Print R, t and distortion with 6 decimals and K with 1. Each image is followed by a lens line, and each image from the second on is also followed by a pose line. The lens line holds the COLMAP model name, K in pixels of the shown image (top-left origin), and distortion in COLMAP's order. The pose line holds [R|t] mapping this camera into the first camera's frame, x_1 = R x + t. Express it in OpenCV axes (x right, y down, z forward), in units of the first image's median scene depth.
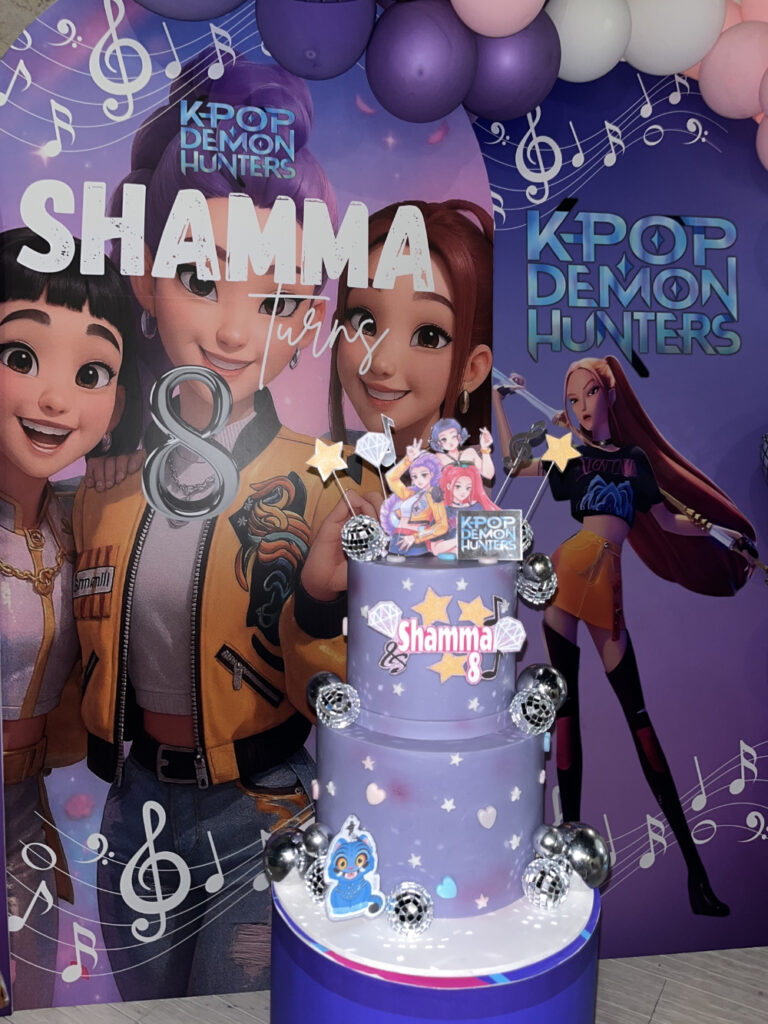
lens RADIAL K [[771.4, 0, 367.1], [0, 771.4, 502.3], [0, 0, 1]] dist [0.071375, -0.090272]
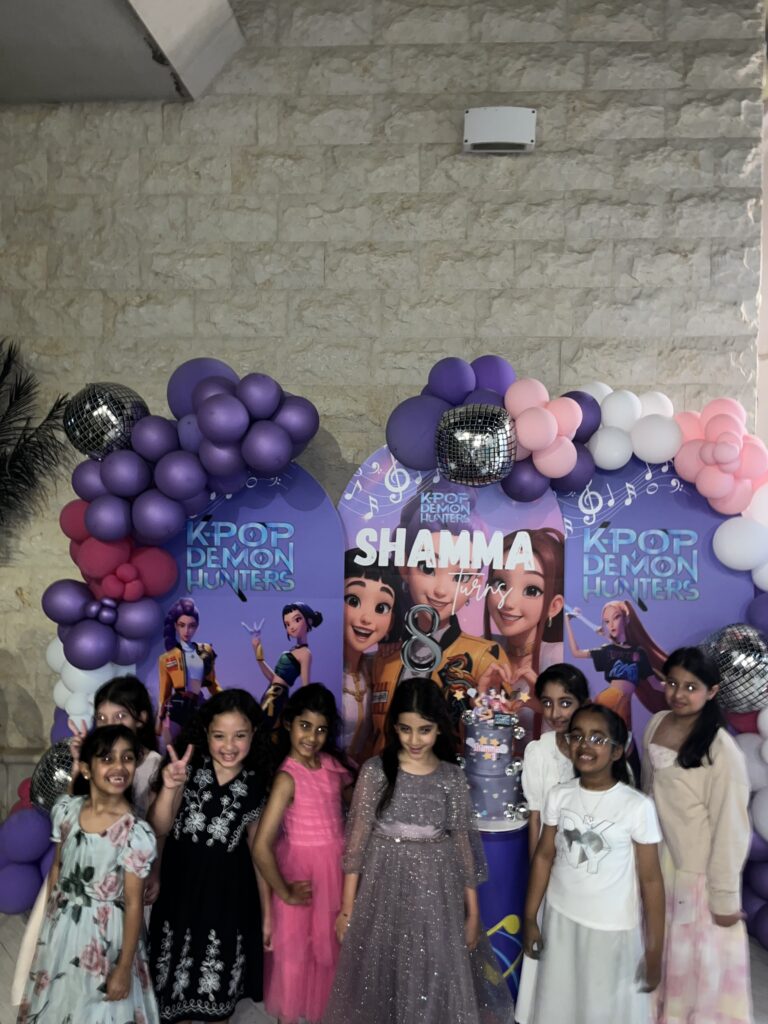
lens RADIAL K [[771.4, 0, 383.0], [0, 771.4, 510.3], [0, 0, 1]] dist [0.071375, -0.090272]
pose [[0.964694, 0.012287, -0.263088, 0.246773], [-0.025172, 0.998640, -0.045664, -0.334537], [0.262169, 0.050675, 0.963690, -1.196144]]
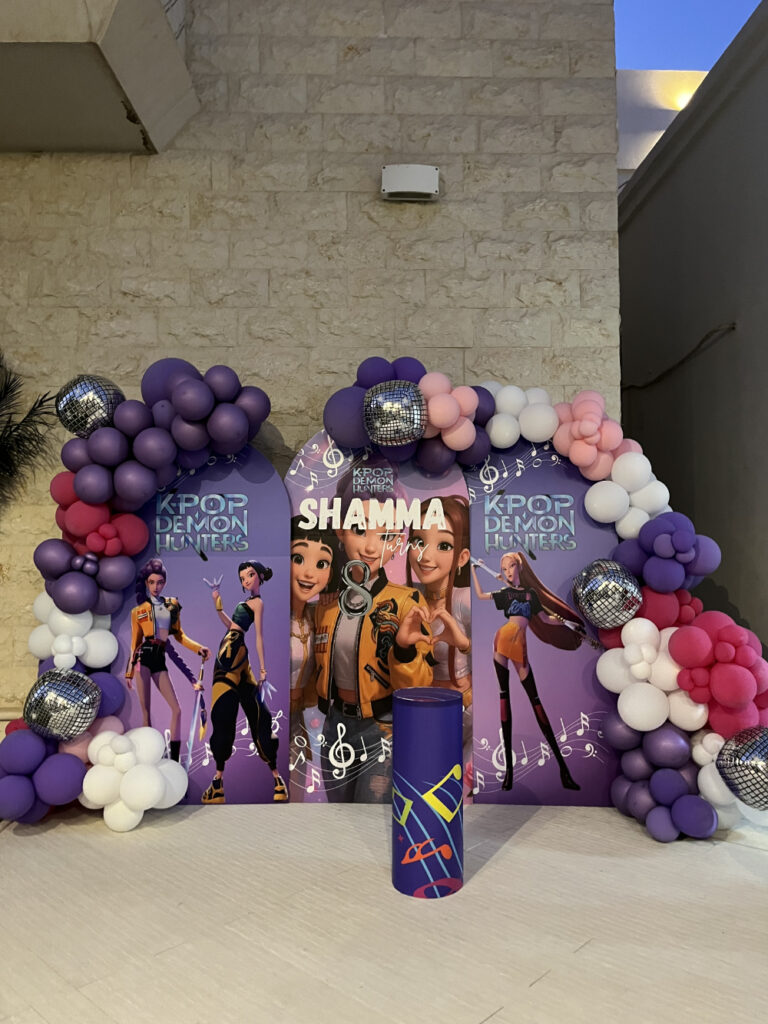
lens RADIAL K [[771.4, 0, 376.4], [0, 771.4, 511.7], [0, 0, 1]] dist [0.071375, -0.090272]
pose [[0.983229, -0.018252, -0.181460, 0.335402], [-0.002724, 0.993398, -0.114683, -0.030850], [0.182356, 0.113254, 0.976688, -1.634140]]
